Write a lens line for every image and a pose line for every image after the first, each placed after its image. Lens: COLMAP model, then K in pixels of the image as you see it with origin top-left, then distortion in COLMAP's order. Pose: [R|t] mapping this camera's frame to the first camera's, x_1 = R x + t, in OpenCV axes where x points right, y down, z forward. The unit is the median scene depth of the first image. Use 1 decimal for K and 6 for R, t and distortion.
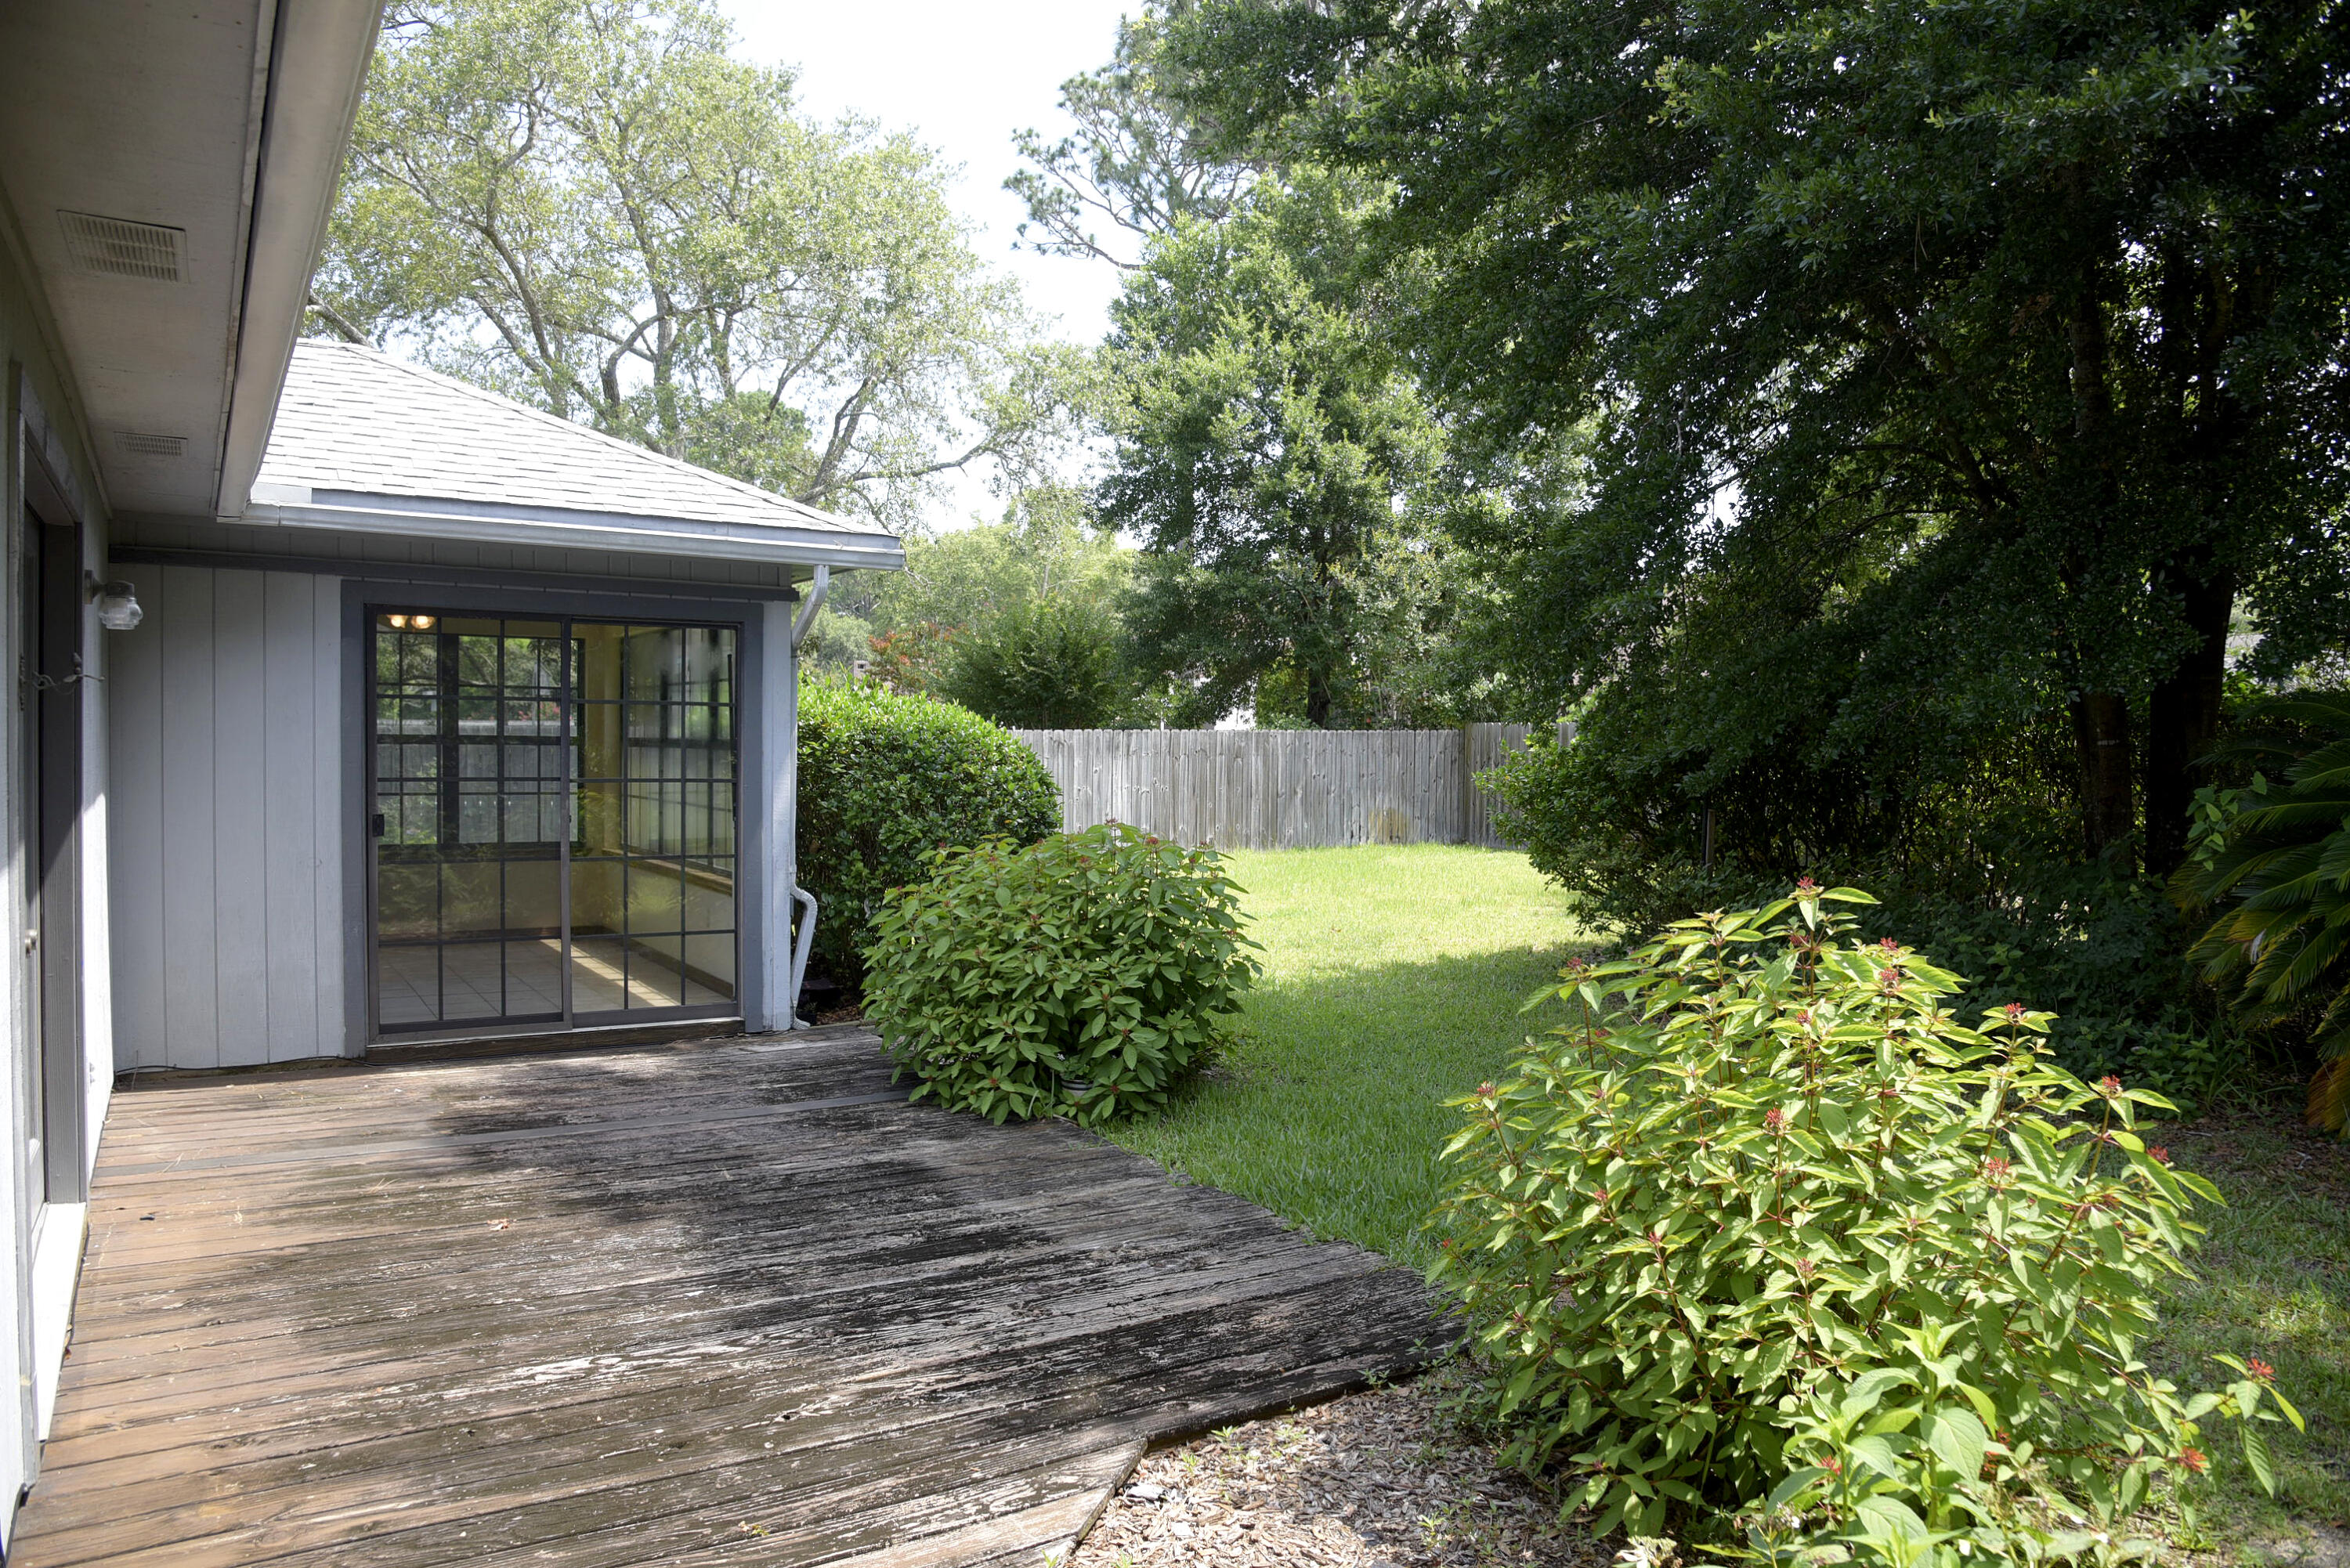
lens RADIAL K [[1591.2, 0, 1178.1], [0, 1591.2, 790.2], [0, 0, 1]] dist [-0.079052, 0.008828]
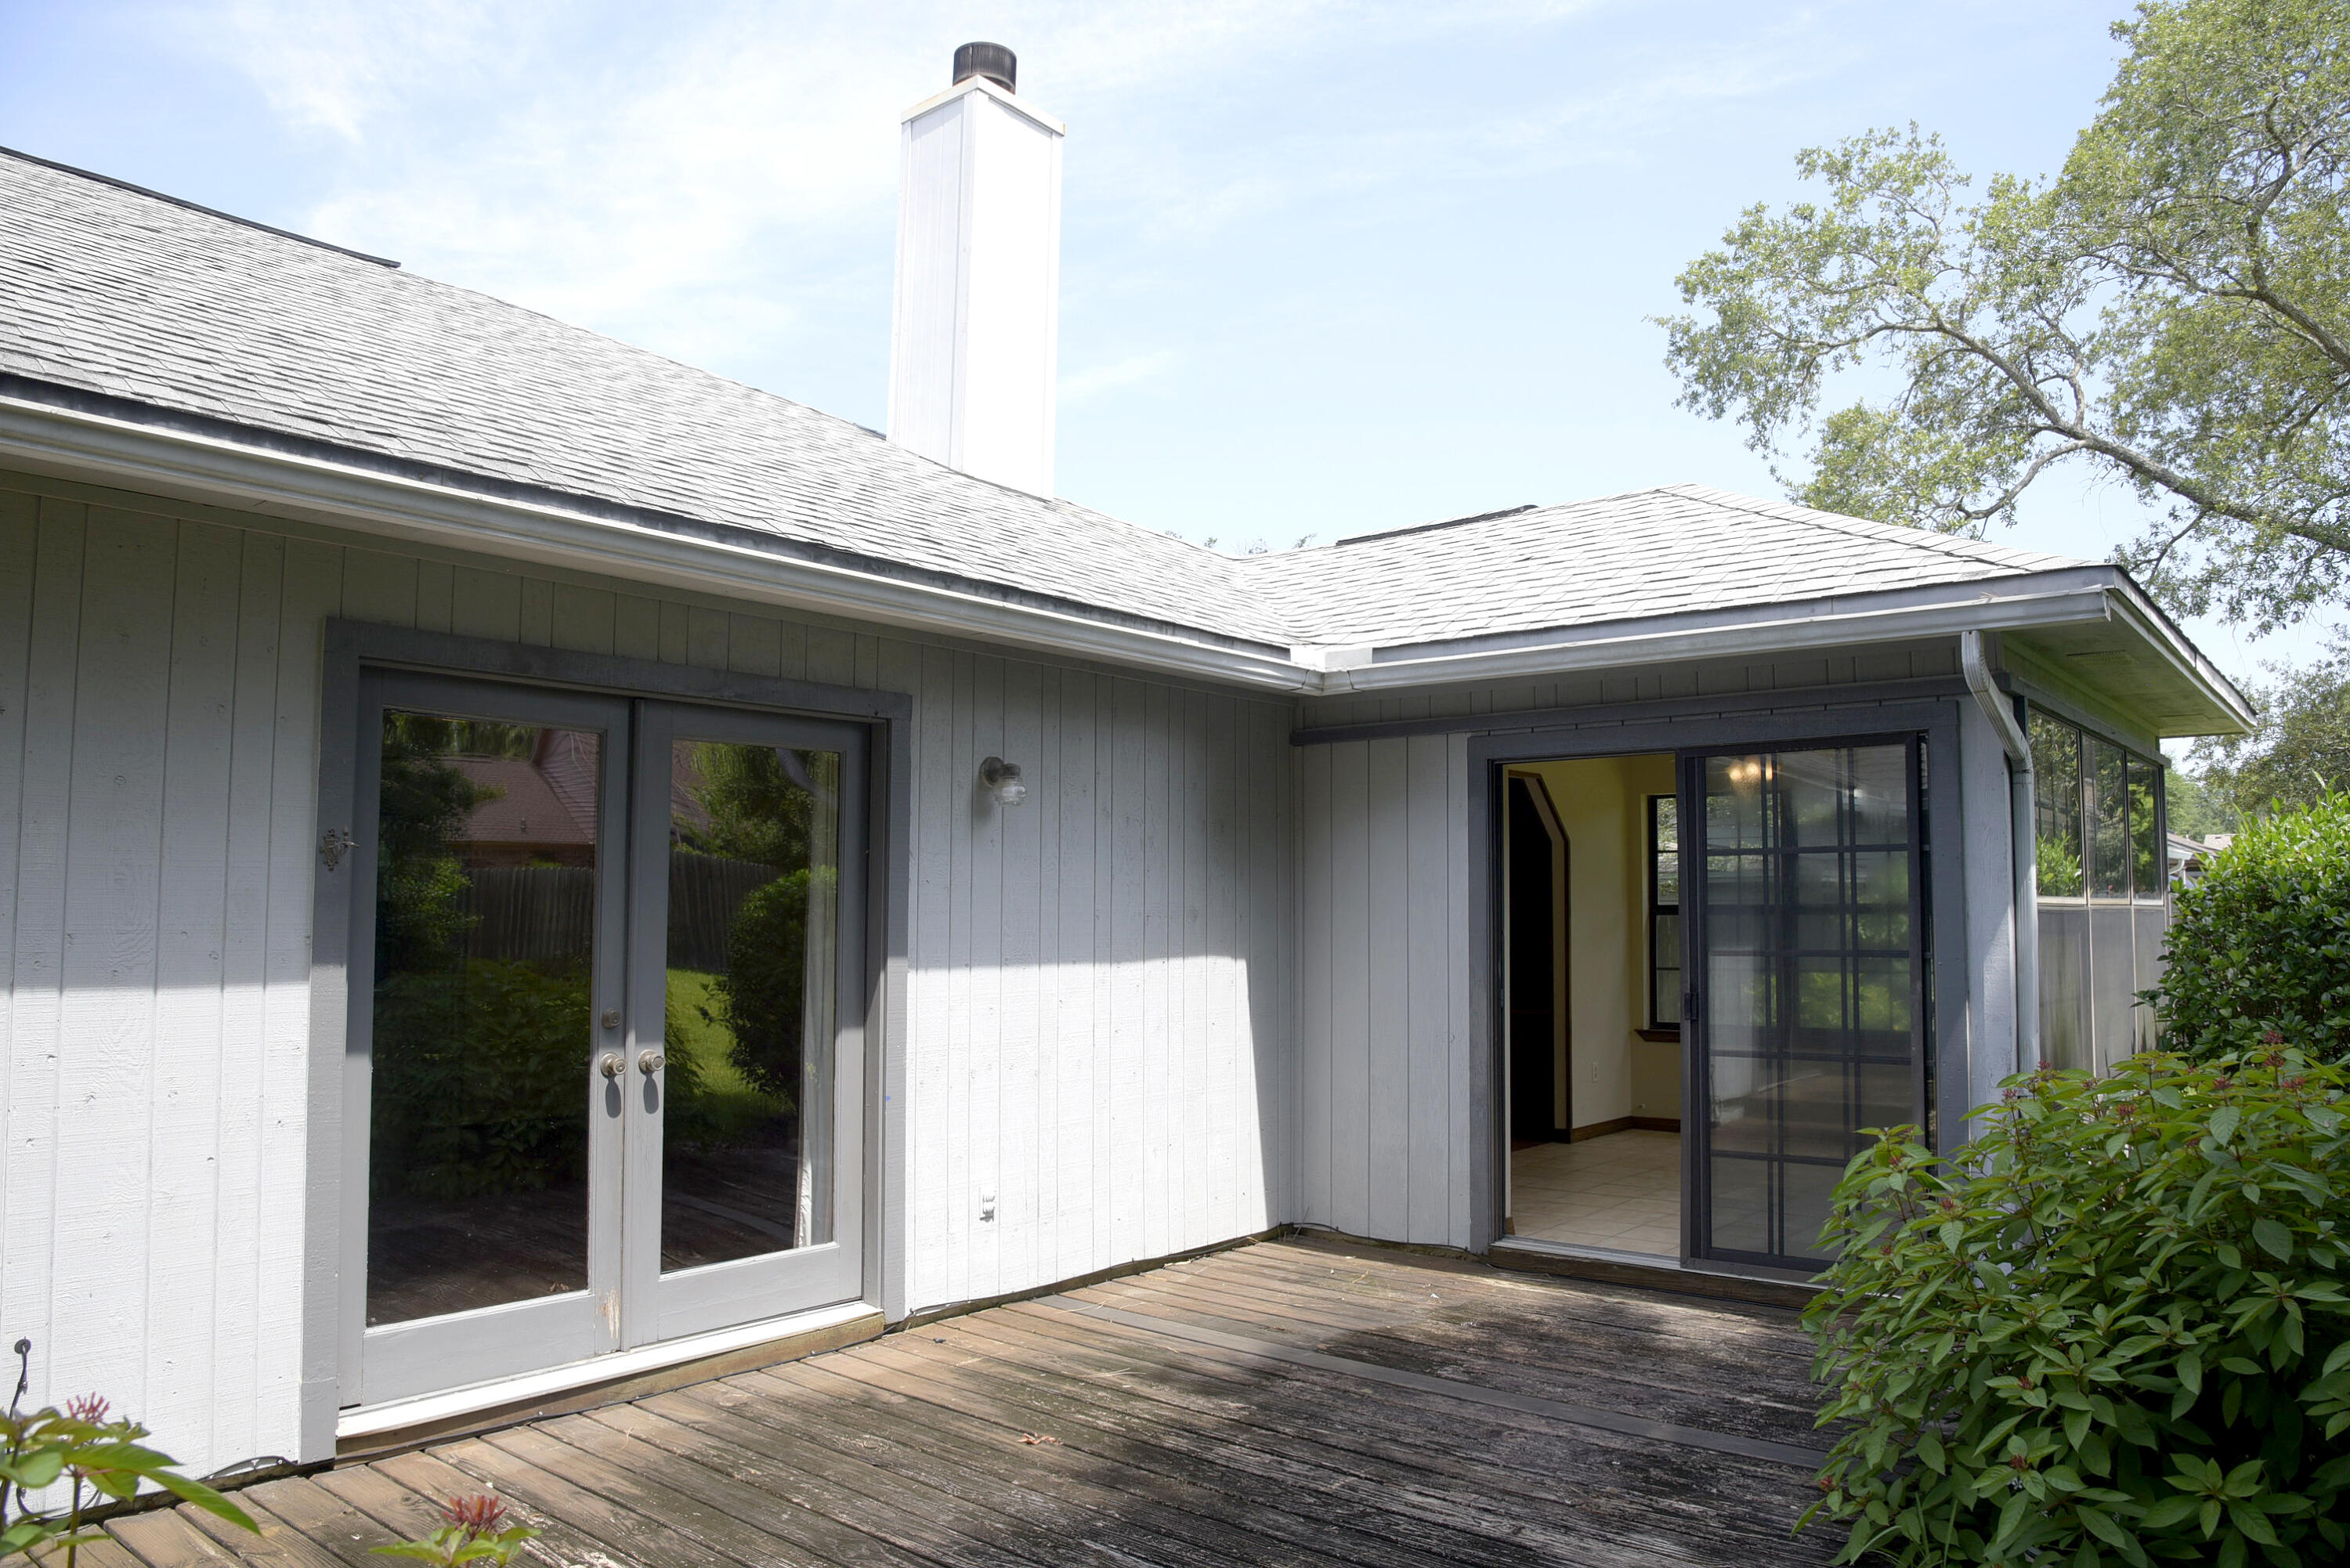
lens RADIAL K [[1591.2, 0, 1187.9], [0, 1591.2, 785.7], [0, 0, 1]] dist [-0.079052, 0.008828]
pose [[0.300030, -0.093604, -0.949326, 0.423112], [-0.023623, 0.994140, -0.105488, 0.000387], [0.953637, 0.054075, 0.296060, 0.714393]]
